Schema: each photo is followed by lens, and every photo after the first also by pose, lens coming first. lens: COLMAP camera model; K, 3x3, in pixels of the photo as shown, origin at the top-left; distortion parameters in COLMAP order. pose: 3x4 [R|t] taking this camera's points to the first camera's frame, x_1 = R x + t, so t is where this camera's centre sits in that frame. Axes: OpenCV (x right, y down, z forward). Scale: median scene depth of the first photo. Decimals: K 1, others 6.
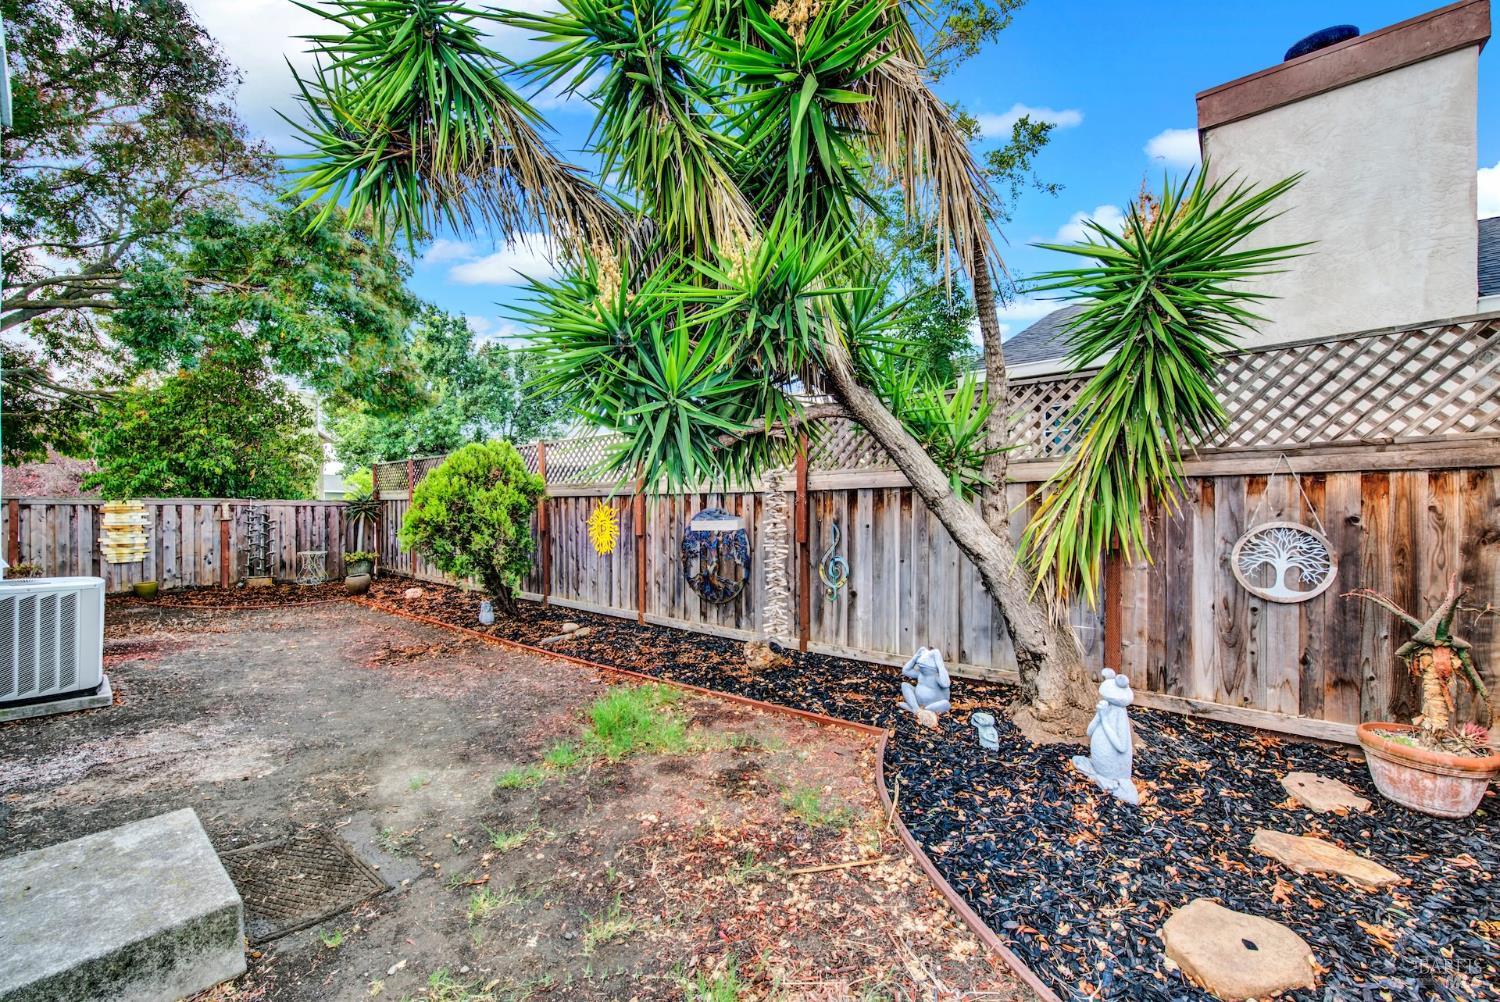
lens RADIAL K [[604.8, 0, 755.8], [0, 604.8, 500.5], [0, 0, 1]] dist [0.003748, -0.002851]
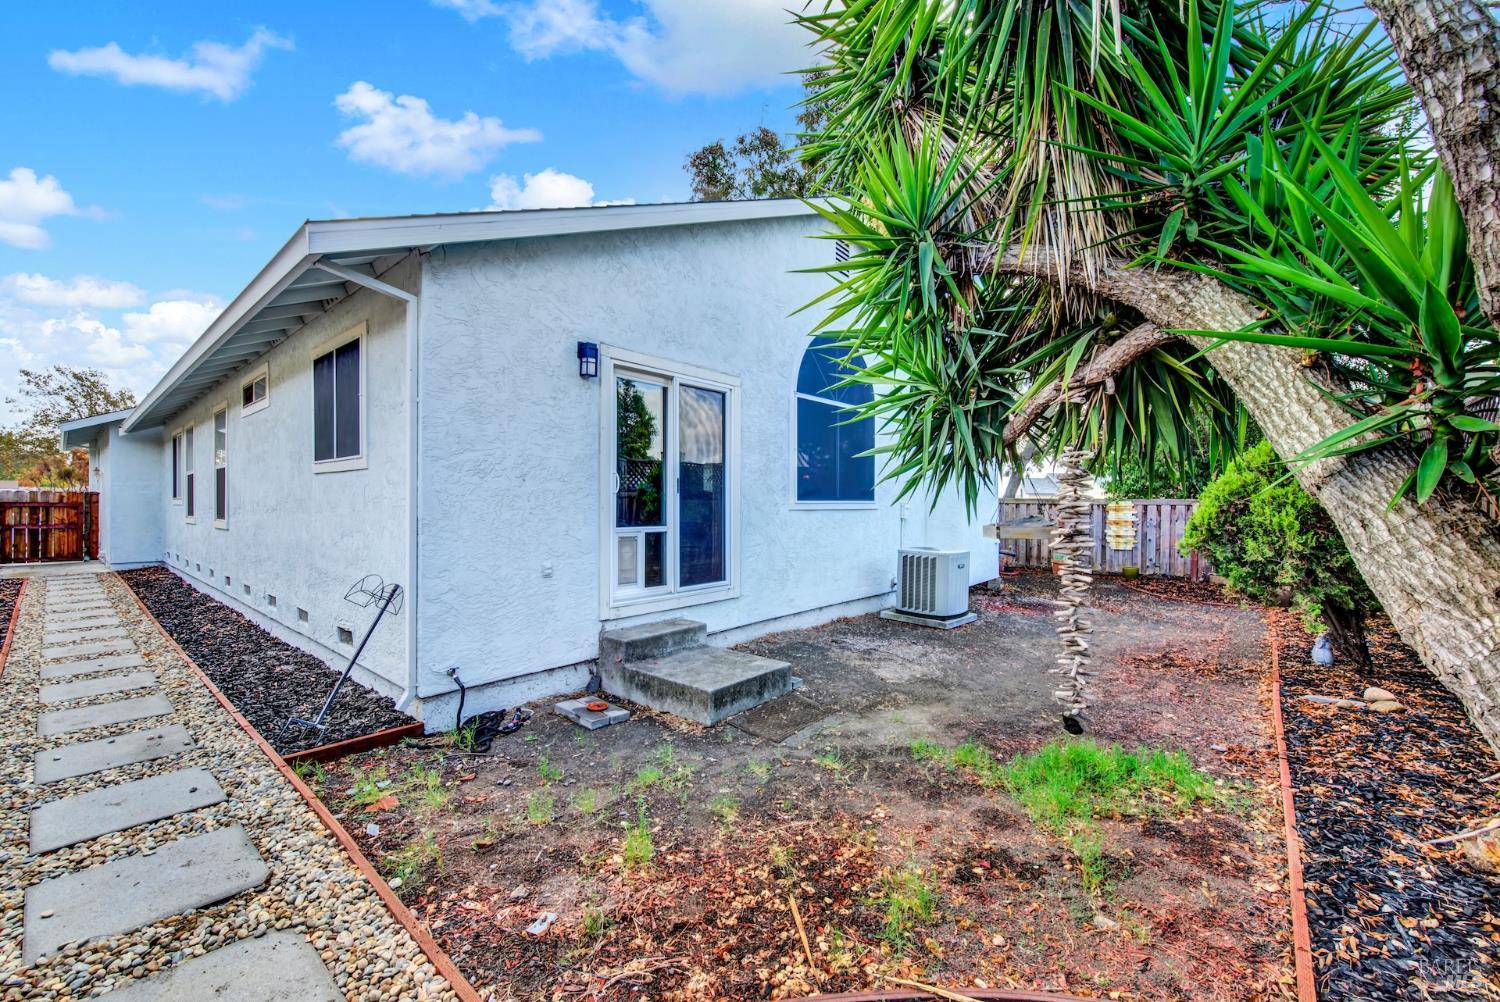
lens RADIAL K [[604.8, 0, 755.1], [0, 604.8, 503.4], [0, 0, 1]] dist [0.003748, -0.002851]
pose [[-0.018424, 0.001733, -0.999829, 0.252088], [0.002703, 0.999995, 0.001683, 0.000230], [0.999827, -0.002672, -0.018429, 0.242296]]
